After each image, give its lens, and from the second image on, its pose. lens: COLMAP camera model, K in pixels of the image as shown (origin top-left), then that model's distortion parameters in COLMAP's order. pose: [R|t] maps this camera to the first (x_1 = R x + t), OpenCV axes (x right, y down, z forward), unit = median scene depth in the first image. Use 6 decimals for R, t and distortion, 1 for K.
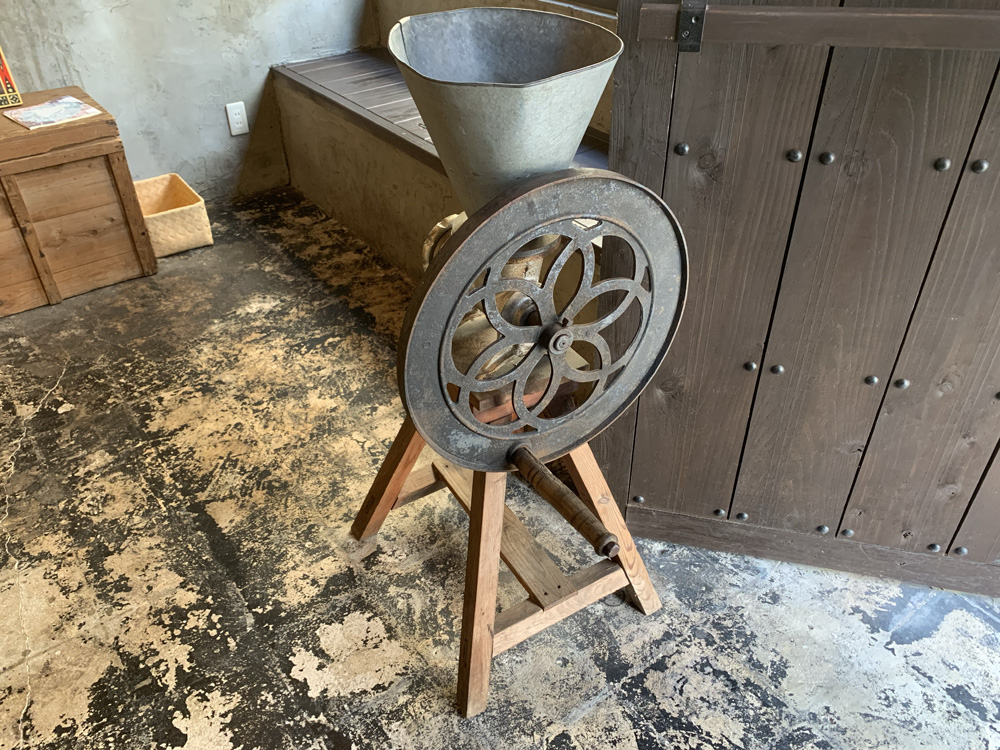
lens RADIAL K [[788.4, 0, 499.8], [0, 788.4, 359.9], [0, 0, 1]] dist [0.009453, 0.004201]
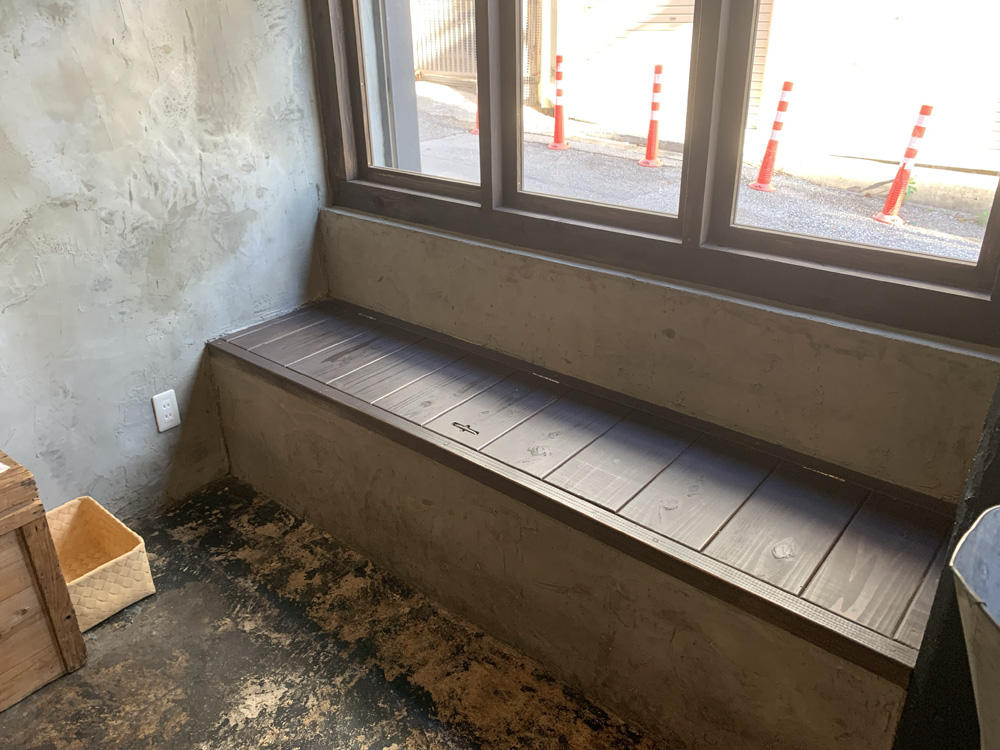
lens RADIAL K [[788.4, 0, 499.8], [0, 788.4, 359.9], [0, 0, 1]] dist [0.009453, 0.004201]
pose [[0.971492, -0.106311, 0.211897, -0.187029], [0.143199, 0.975482, -0.167119, -0.191612], [-0.188935, 0.192698, 0.962897, 0.191585]]
